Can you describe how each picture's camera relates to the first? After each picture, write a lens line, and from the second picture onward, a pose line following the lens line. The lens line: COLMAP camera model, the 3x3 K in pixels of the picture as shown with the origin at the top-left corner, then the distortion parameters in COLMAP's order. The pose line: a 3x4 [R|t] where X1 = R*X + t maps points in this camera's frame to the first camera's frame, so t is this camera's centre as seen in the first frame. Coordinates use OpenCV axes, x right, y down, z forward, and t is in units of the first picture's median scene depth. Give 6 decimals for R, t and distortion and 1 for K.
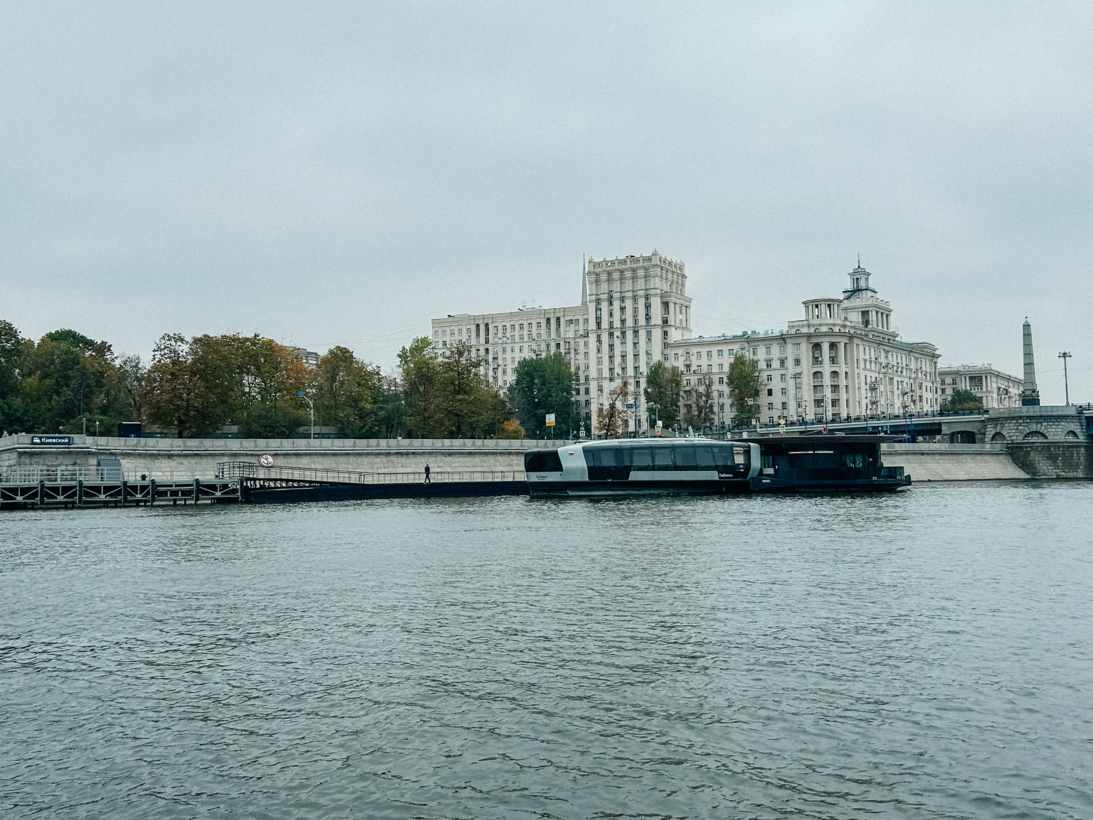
lens RADIAL K [[1058.6, 0, 546.8], [0, 1058.6, 408.7], [0, 0, 1]] dist [-0.023670, 0.000000]
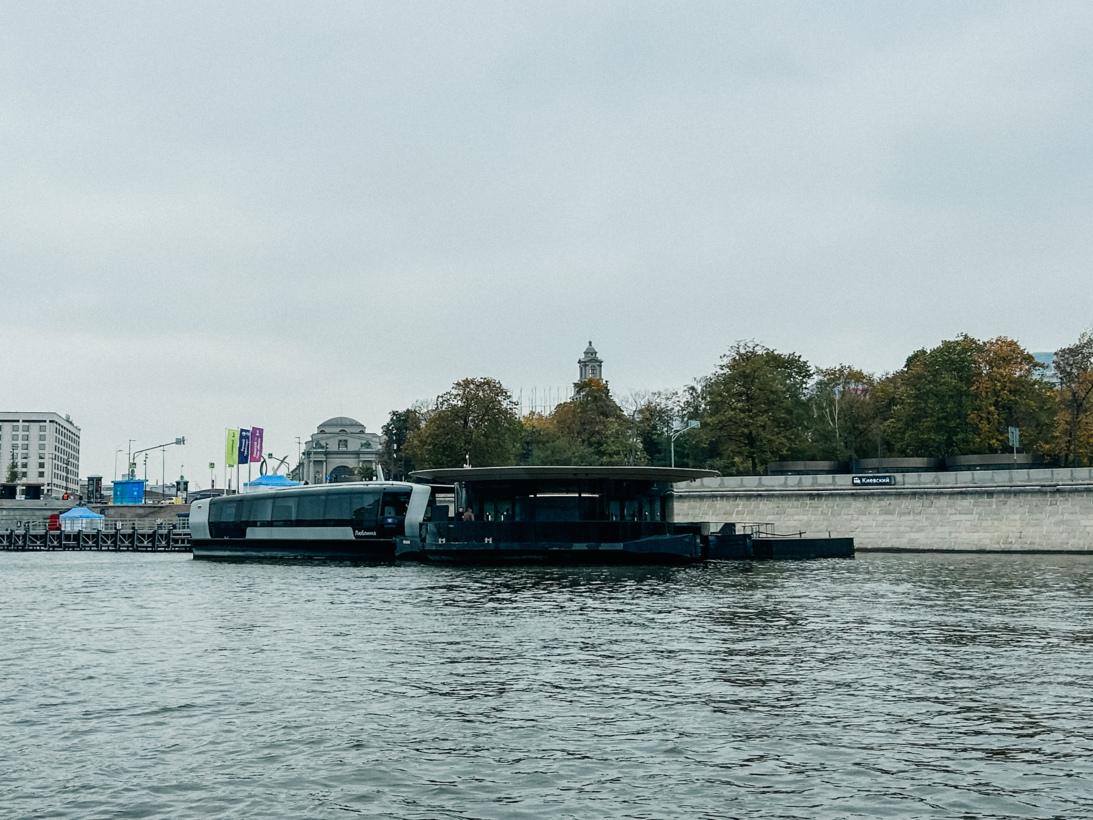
lens RADIAL K [[1296.0, 0, 546.8], [0, 1296.0, 409.9], [0, 0, 1]] dist [-0.008445, 0.000000]
pose [[0.526877, -0.070659, -0.846999, 1.020152], [0.055570, 0.997270, -0.048628, 0.029430], [0.848123, -0.021447, 0.529365, 0.653170]]
